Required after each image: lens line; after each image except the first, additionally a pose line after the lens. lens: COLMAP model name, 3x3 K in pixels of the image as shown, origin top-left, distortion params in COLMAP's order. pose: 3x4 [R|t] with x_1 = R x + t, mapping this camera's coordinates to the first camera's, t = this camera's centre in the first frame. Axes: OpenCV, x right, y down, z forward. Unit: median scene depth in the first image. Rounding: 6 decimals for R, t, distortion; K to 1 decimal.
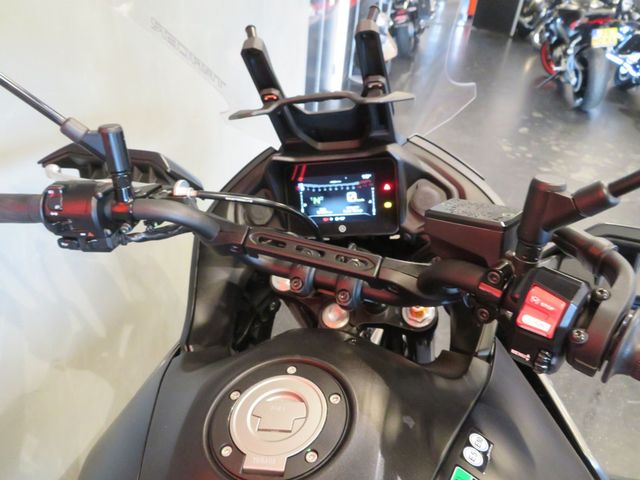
lens RADIAL K [[458.2, 0, 323.5], [0, 458.2, 241.2], [0, 0, 1]] dist [-0.012446, 0.004963]
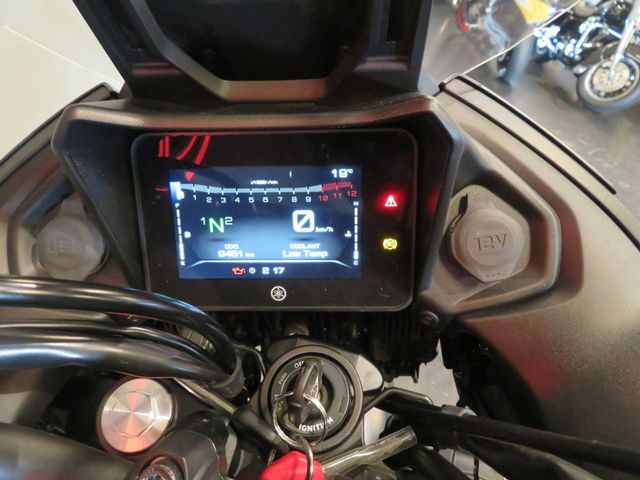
lens RADIAL K [[458.2, 0, 316.3], [0, 458.2, 234.8], [0, 0, 1]] dist [-0.012446, 0.004963]
pose [[0.985540, 0.008648, 0.169225, 0.003843], [-0.024774, 0.995319, 0.093415, -0.122071], [-0.167625, -0.096257, 0.981140, 0.592616]]
